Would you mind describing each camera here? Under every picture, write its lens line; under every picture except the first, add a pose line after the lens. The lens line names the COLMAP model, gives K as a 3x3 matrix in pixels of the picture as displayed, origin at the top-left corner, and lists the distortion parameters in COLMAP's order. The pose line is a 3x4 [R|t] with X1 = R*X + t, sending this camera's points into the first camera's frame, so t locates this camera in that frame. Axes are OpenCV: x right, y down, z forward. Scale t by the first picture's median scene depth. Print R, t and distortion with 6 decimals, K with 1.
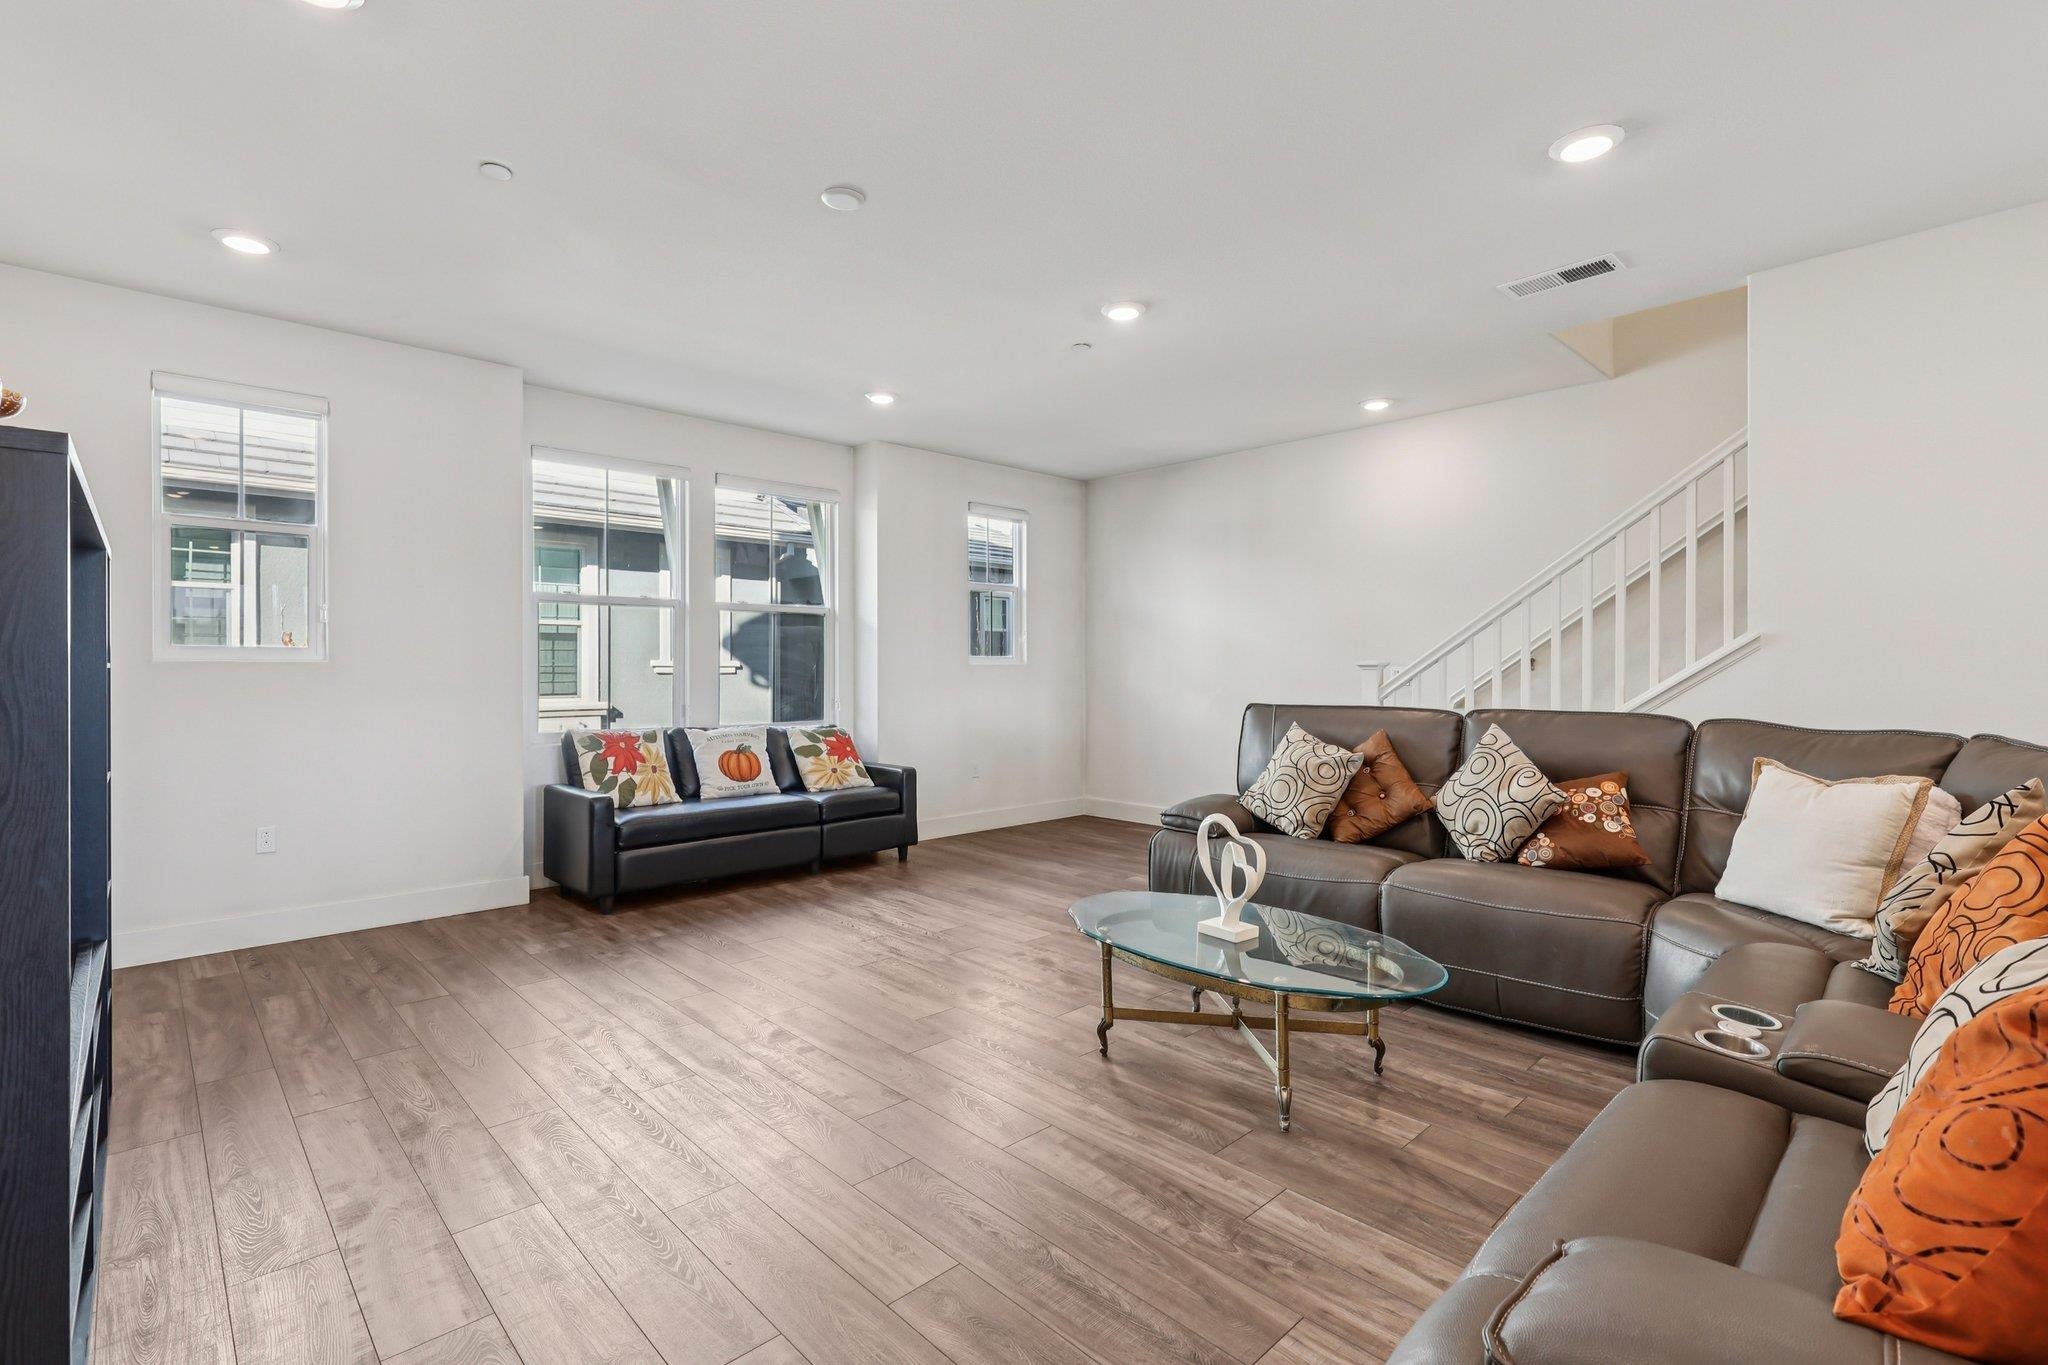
lens RADIAL K [[926.1, 0, 1031.6], [0, 926.1, 675.1], [0, 0, 1]] dist [0.006181, 0.000935]
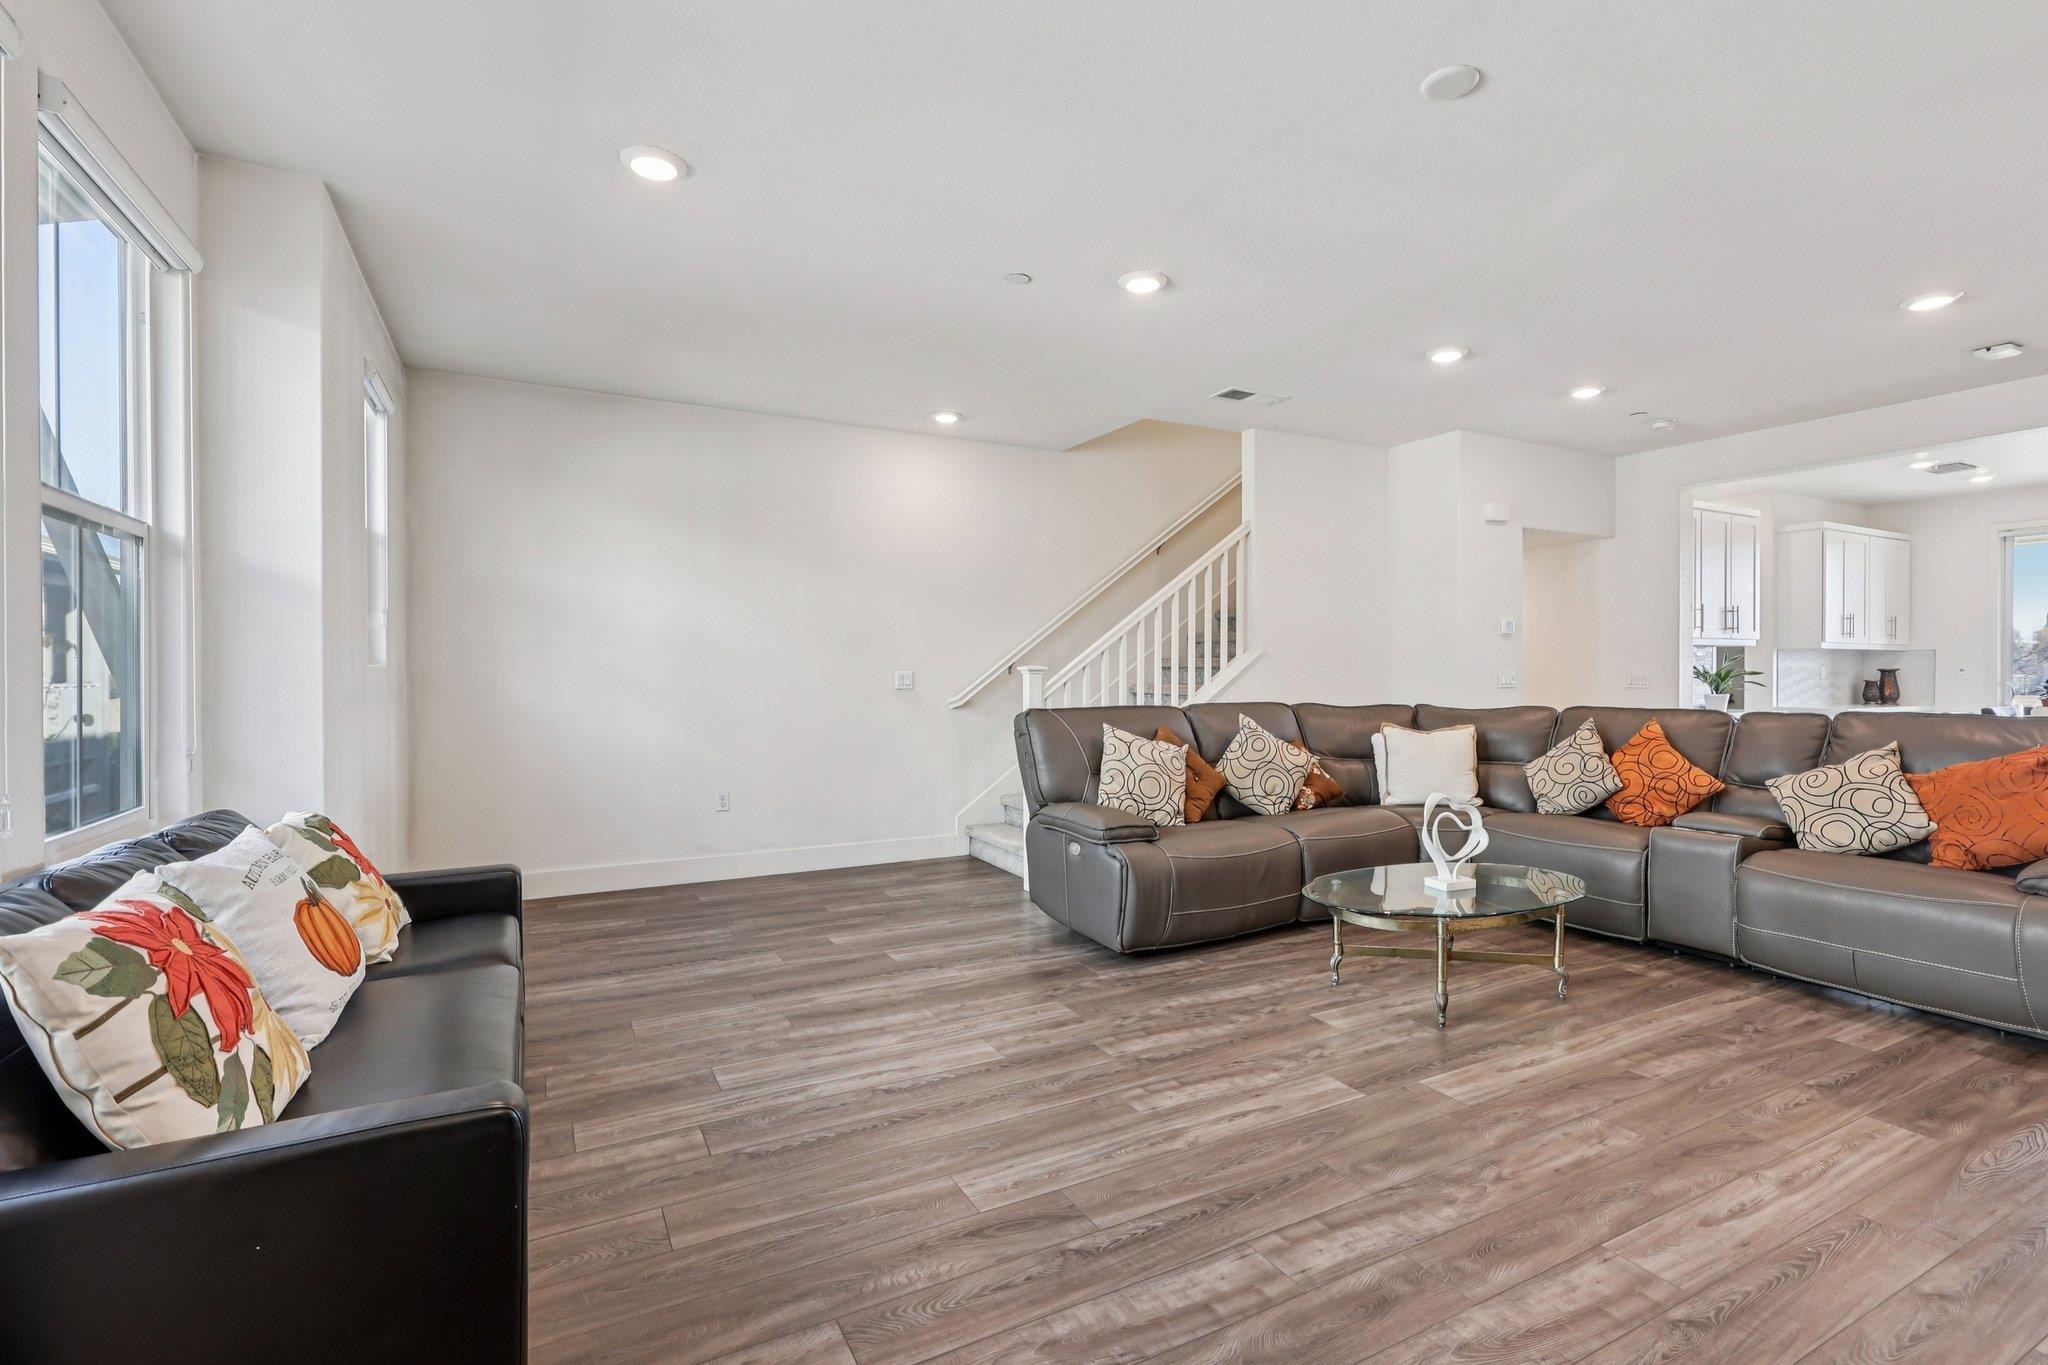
lens RADIAL K [[926.1, 0, 1031.3], [0, 926.1, 678.9], [0, 0, 1]] dist [0.006181, 0.000935]
pose [[0.269535, -0.001750, 0.962989, -0.952576], [0.011632, 0.999931, -0.001438, 0.000652], [-0.962920, 0.011589, 0.269537, 1.014918]]
